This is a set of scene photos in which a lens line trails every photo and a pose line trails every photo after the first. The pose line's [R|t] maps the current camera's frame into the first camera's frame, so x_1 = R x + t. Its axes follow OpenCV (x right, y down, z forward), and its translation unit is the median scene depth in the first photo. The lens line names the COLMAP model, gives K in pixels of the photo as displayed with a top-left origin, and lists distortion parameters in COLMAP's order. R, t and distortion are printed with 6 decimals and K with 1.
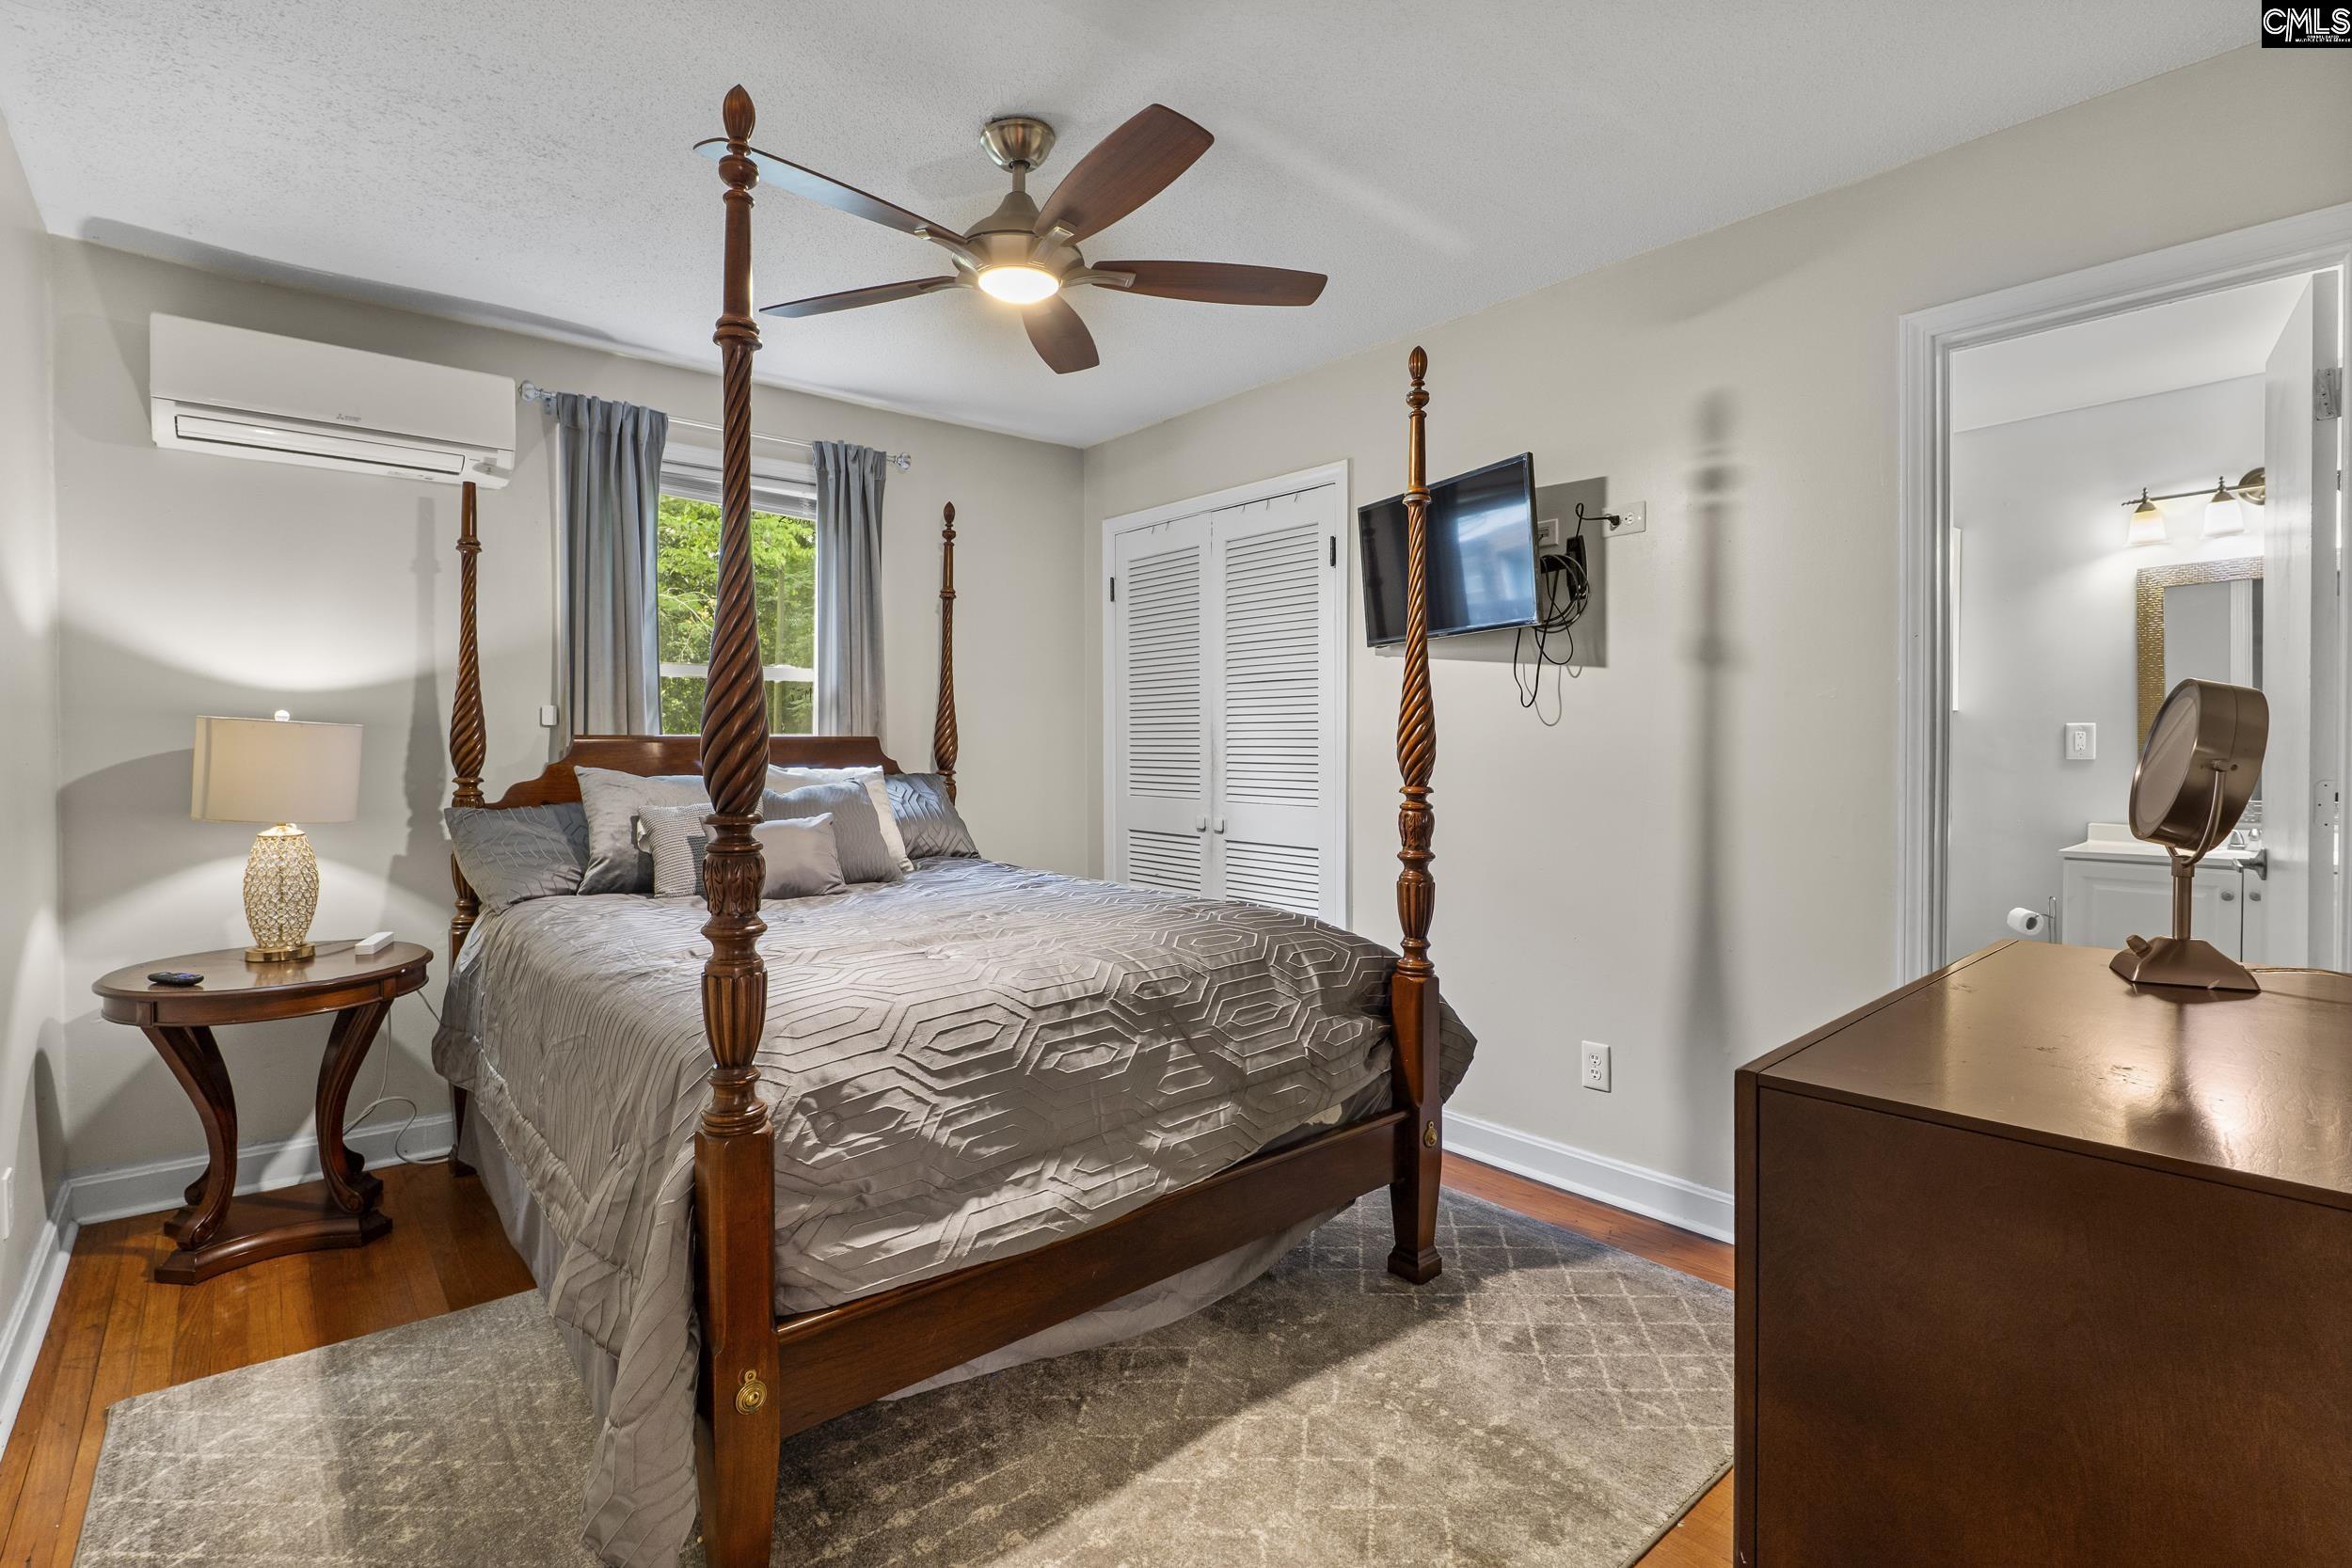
lens RADIAL K [[1096.8, 0, 1175.5], [0, 1096.8, 763.7], [0, 0, 1]] dist [-0.003927, -0.000766]
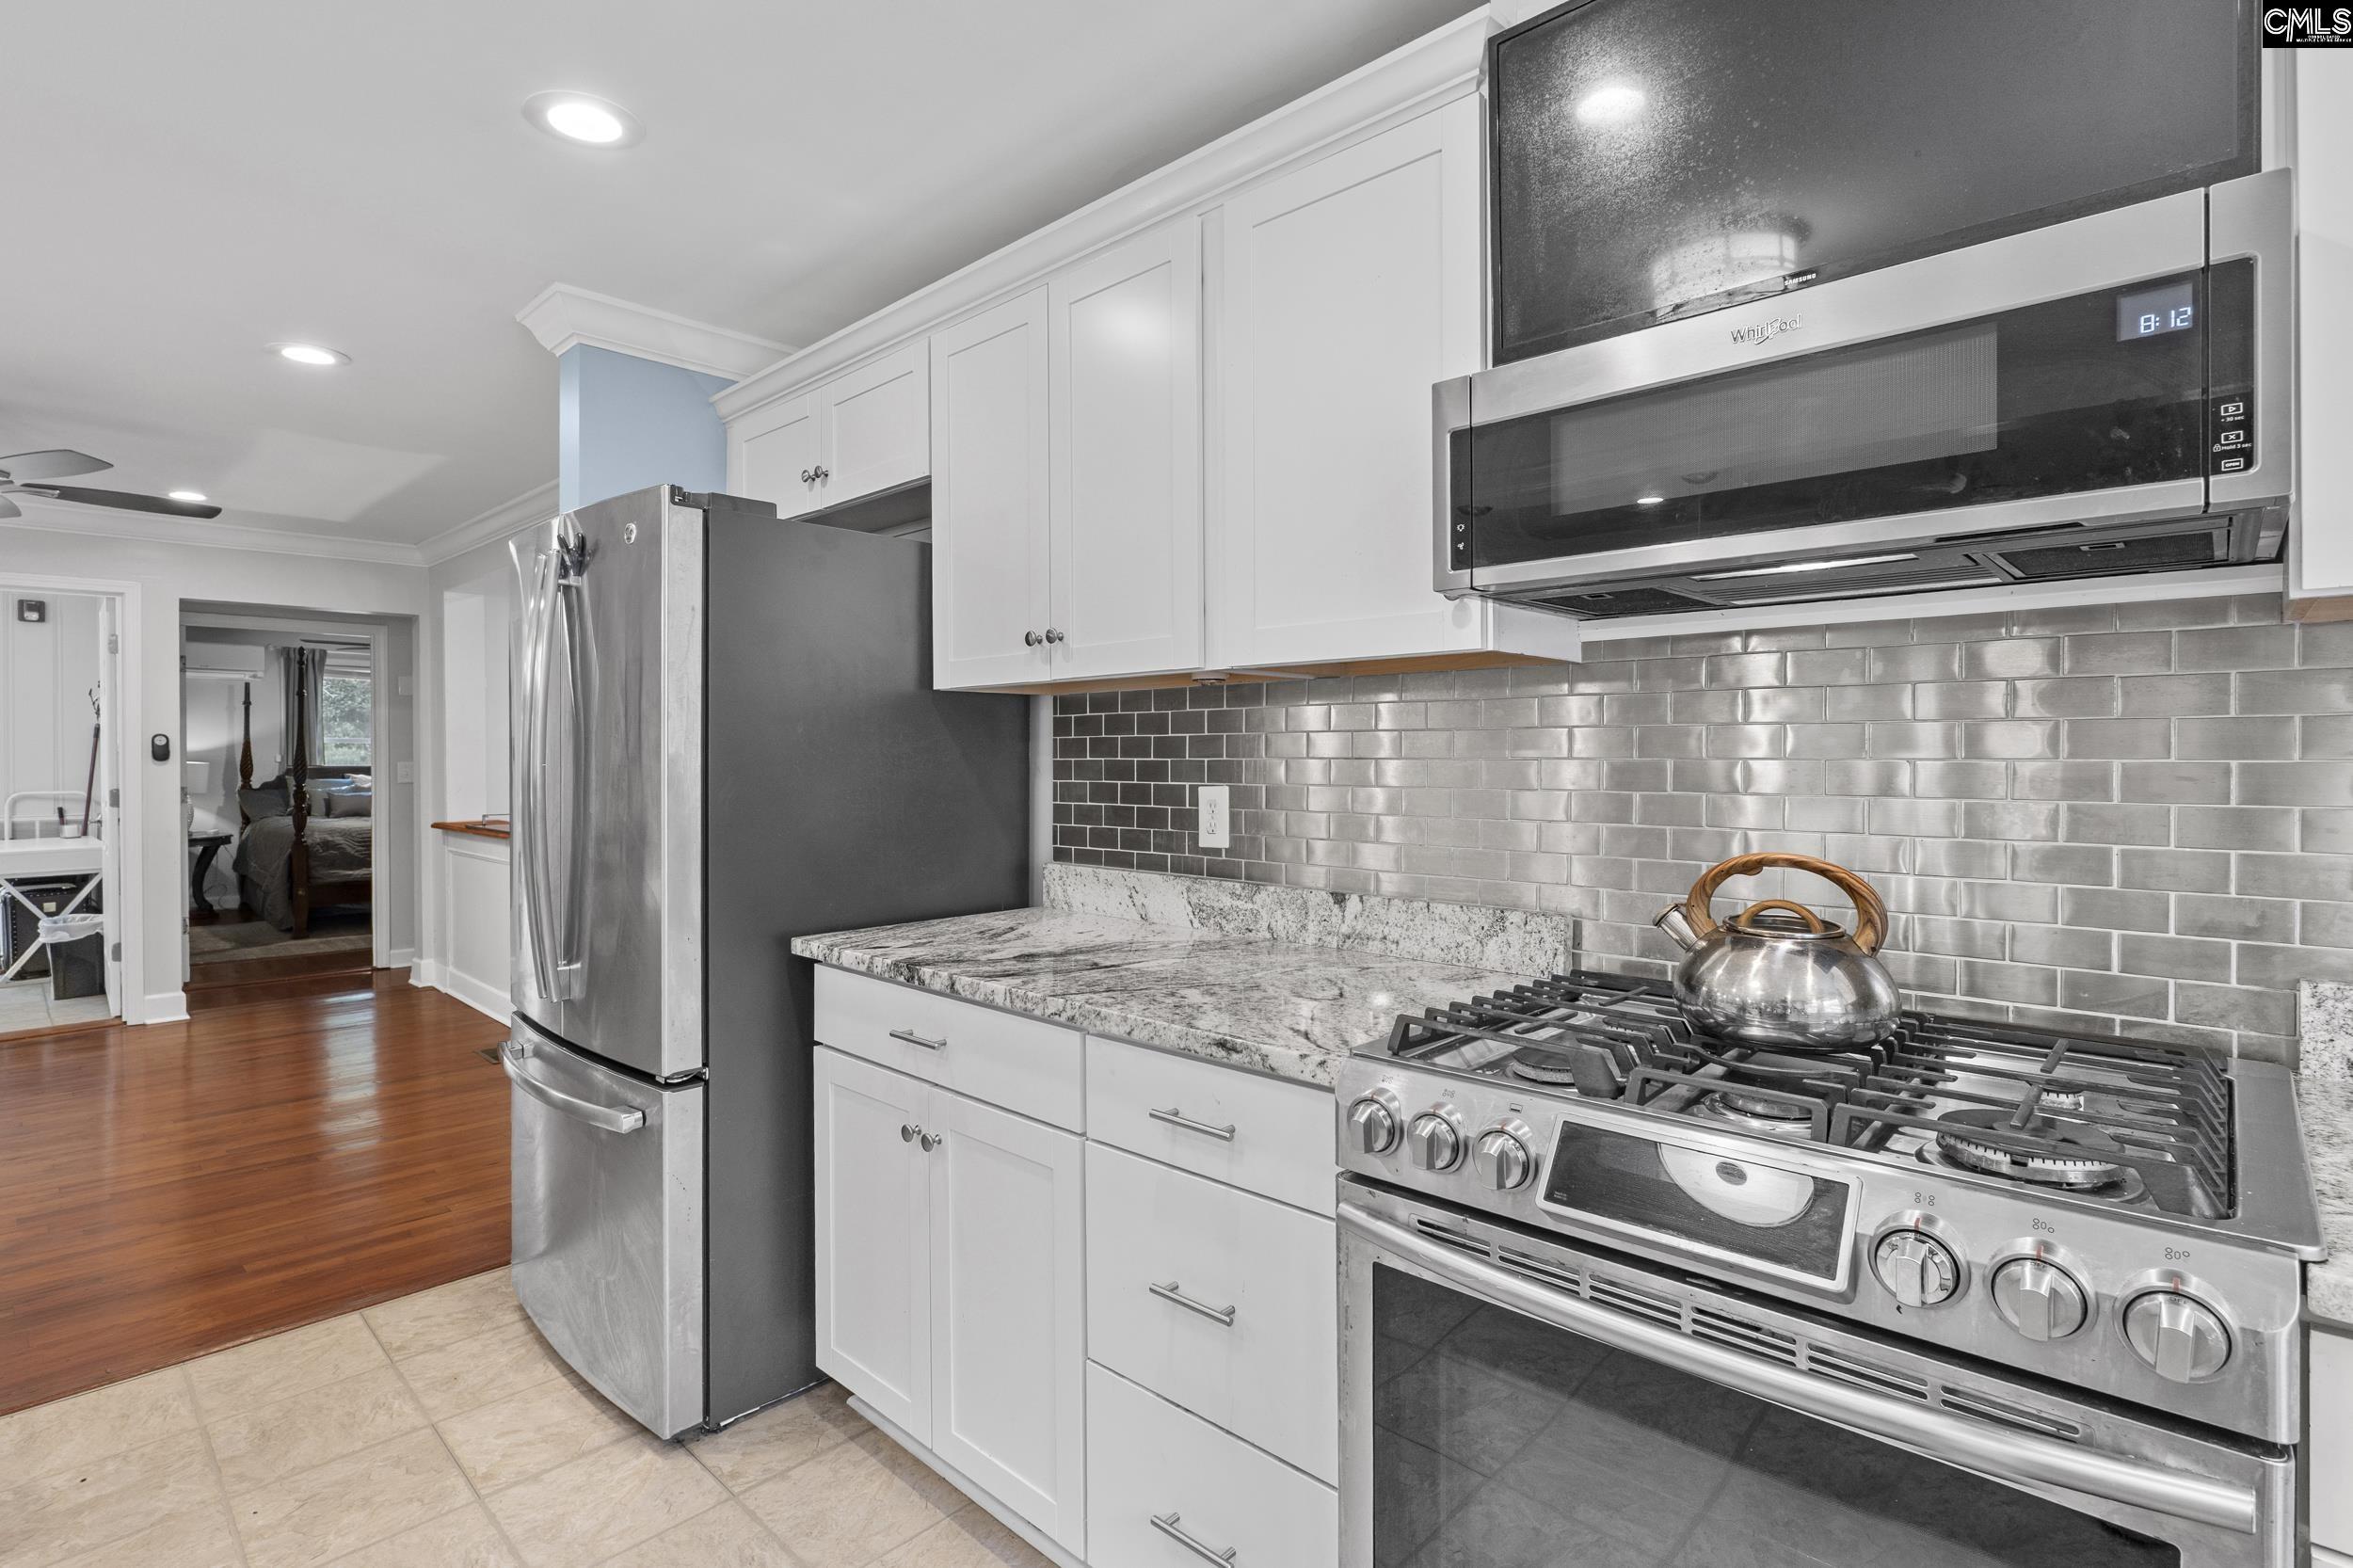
lens RADIAL K [[1097.4, 0, 1191.2], [0, 1097.4, 779.0], [0, 0, 1]] dist [-0.003927, -0.000766]
pose [[0.992071, -0.002033, 0.125664, 1.451739], [0.003331, 0.999943, -0.010118, 0.047618], [-0.125636, 0.010456, 0.992021, -2.157894]]
